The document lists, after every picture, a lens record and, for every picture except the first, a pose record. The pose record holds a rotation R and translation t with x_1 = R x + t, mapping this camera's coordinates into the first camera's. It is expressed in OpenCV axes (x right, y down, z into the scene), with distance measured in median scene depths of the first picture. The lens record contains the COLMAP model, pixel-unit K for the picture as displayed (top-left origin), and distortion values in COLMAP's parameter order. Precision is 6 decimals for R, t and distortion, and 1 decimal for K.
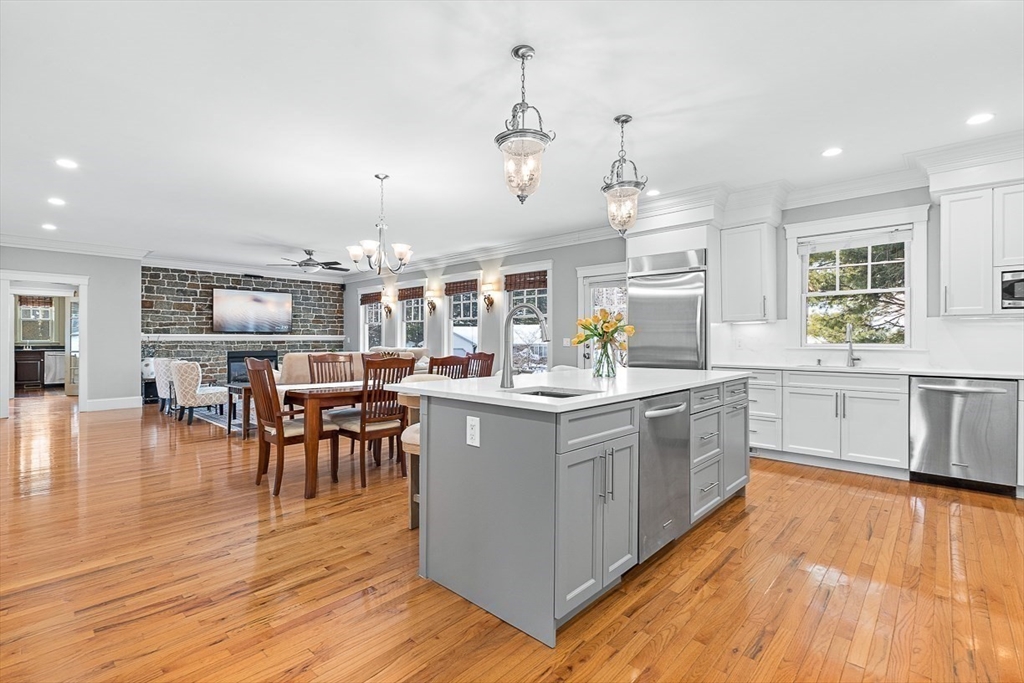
lens RADIAL K [[465.0, 0, 512.0], [0, 465.0, 341.5], [0, 0, 1]] dist [0.000458, 0.000093]
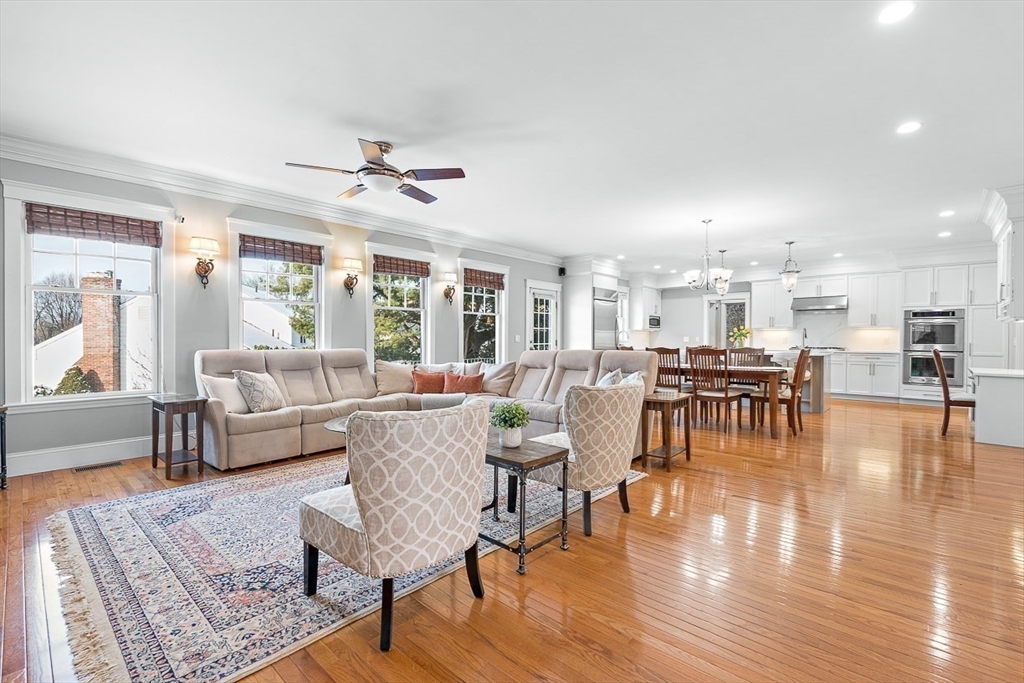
lens RADIAL K [[457.4, 0, 512.0], [0, 457.4, 341.5], [0, 0, 1]] dist [0.000344, -0.000027]
pose [[0.000605, -0.016727, 0.999860, -0.976795], [-0.007787, 0.999830, 0.016732, -0.010483], [-0.999969, -0.007796, 0.000474, 0.939214]]
